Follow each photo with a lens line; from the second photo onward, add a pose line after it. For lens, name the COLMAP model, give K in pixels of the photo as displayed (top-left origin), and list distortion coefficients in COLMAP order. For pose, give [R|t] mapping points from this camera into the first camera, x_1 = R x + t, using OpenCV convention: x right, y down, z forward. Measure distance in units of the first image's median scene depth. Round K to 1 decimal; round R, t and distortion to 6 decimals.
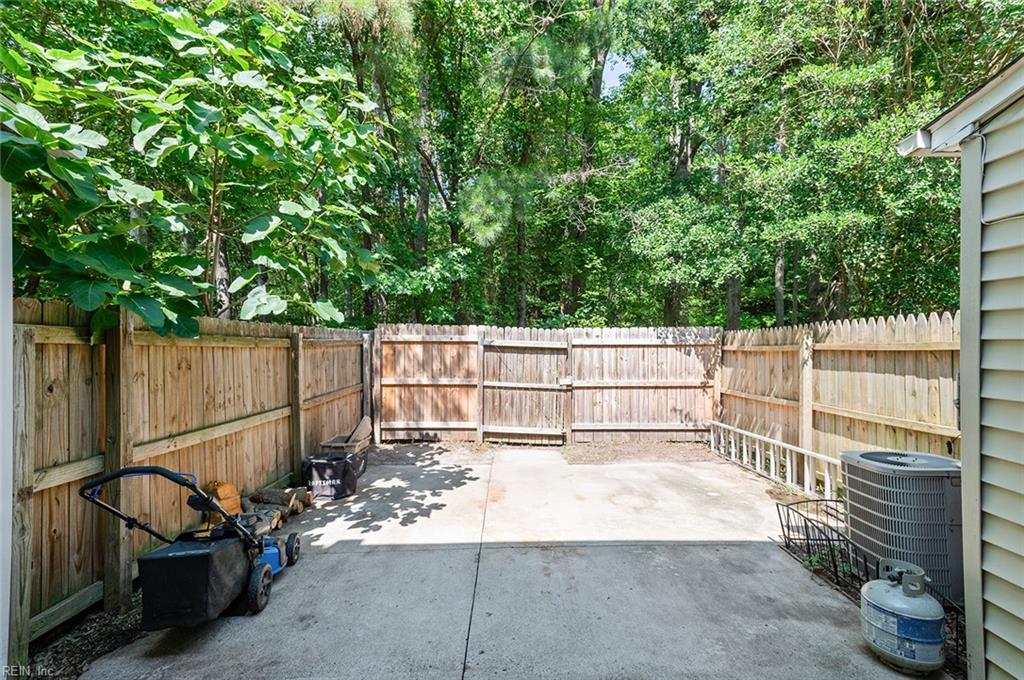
lens RADIAL K [[508.6, 0, 522.0], [0, 508.6, 342.9], [0, 0, 1]] dist [0.050111, -0.000647]
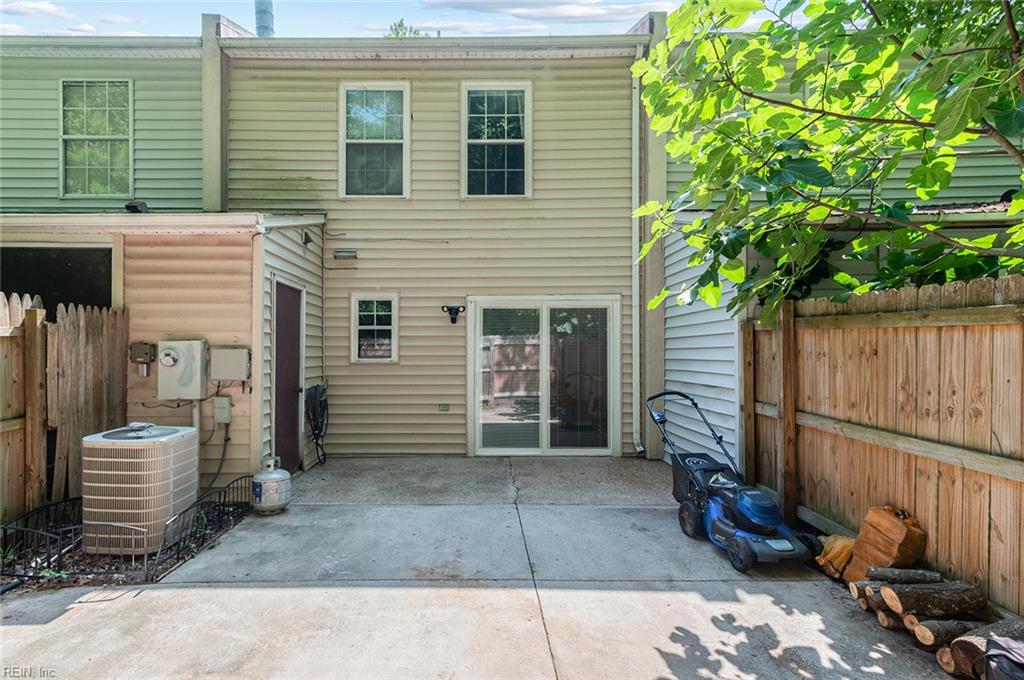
lens RADIAL K [[473.0, 0, 508.9], [0, 473.0, 345.2], [0, 0, 1]] dist [0.022129, -0.000763]
pose [[-0.999186, 0.003663, -0.040186, -0.012370], [0.003914, 0.999973, -0.006176, 0.036222], [0.040162, -0.006328, -0.999173, 1.678548]]
